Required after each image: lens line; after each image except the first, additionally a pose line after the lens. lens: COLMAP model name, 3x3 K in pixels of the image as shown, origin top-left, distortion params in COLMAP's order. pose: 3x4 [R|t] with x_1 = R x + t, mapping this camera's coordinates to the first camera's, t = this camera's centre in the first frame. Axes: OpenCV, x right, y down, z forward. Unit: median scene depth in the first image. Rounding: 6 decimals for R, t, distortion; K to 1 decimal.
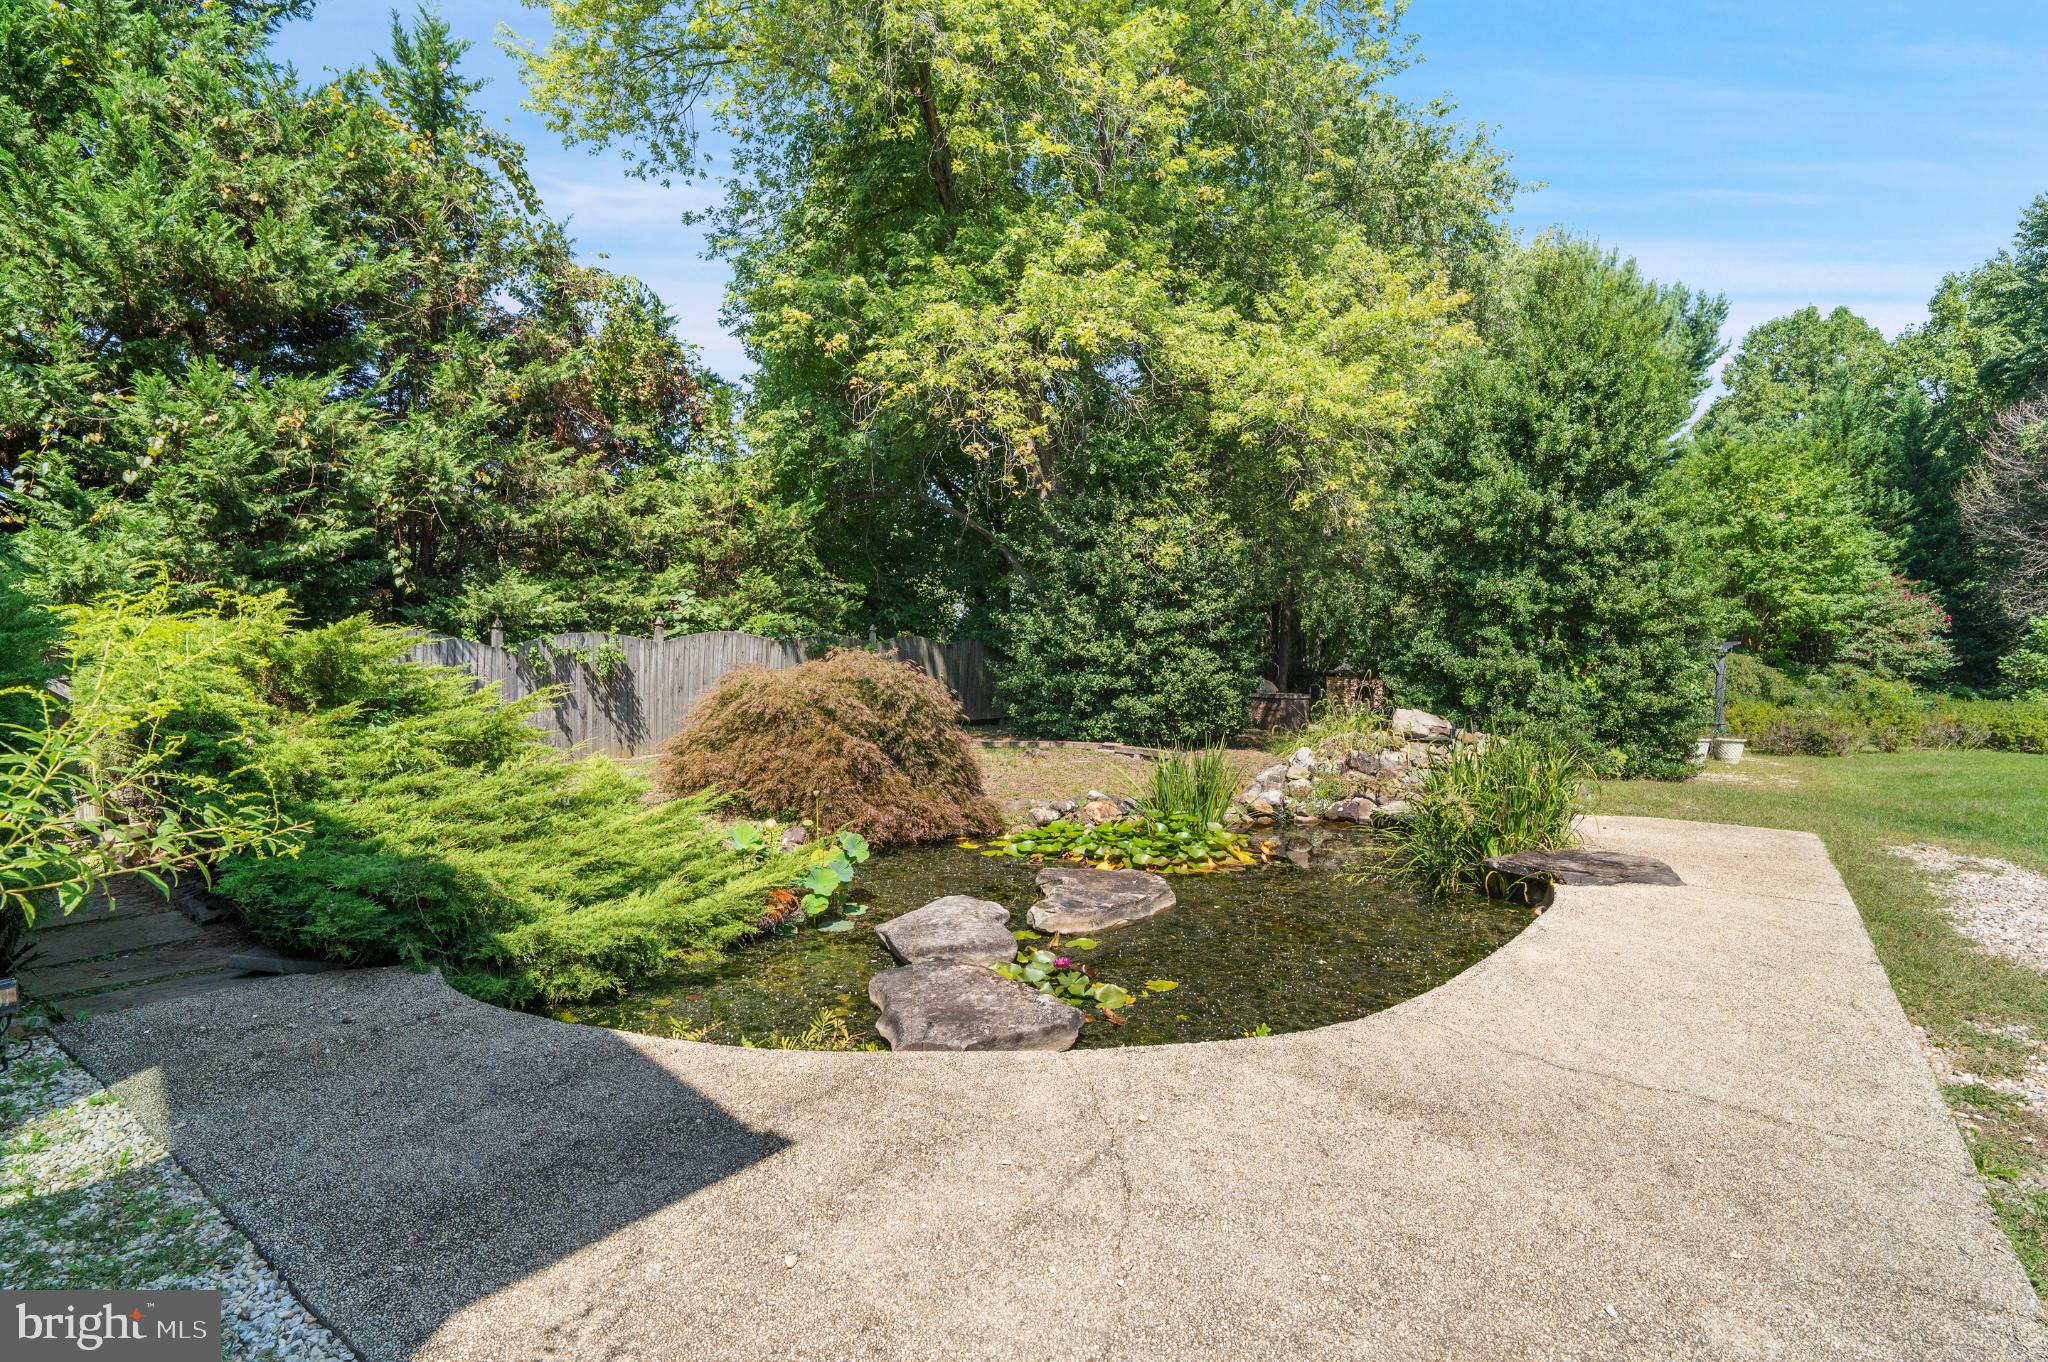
lens RADIAL K [[969.2, 0, 1027.9], [0, 969.2, 684.2], [0, 0, 1]] dist [-0.001308, -0.002981]
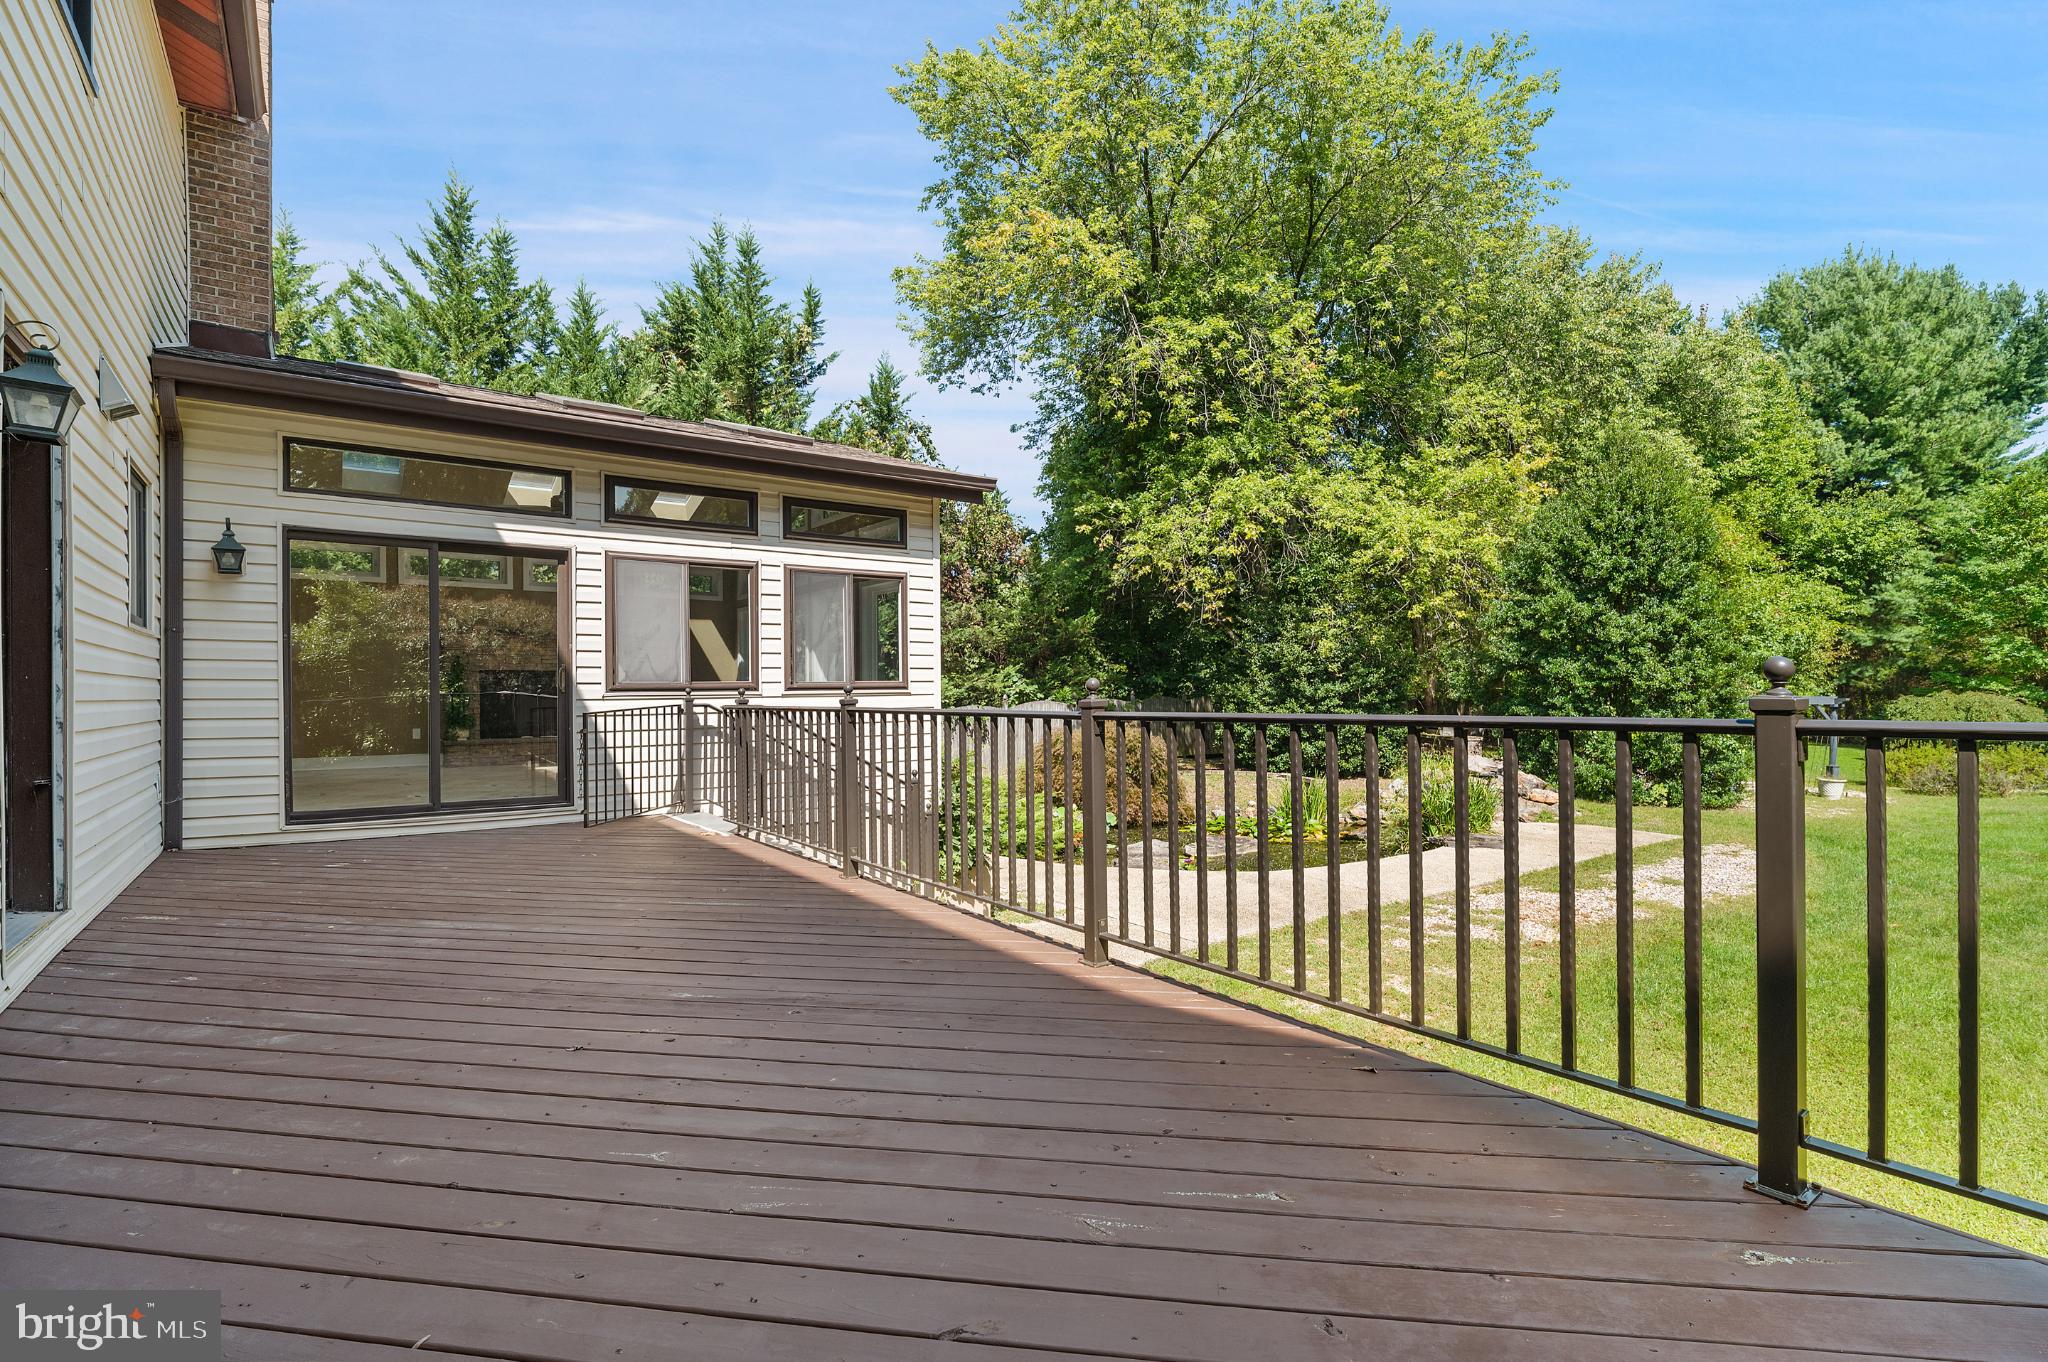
lens RADIAL K [[969.2, 0, 1014.1], [0, 969.2, 685.8], [0, 0, 1]] dist [-0.001308, -0.002981]
pose [[0.955153, -0.007654, -0.296015, 0.135196], [0.000657, 0.999718, -0.023730, -0.041801], [0.296113, 0.022472, 0.954888, -0.601444]]
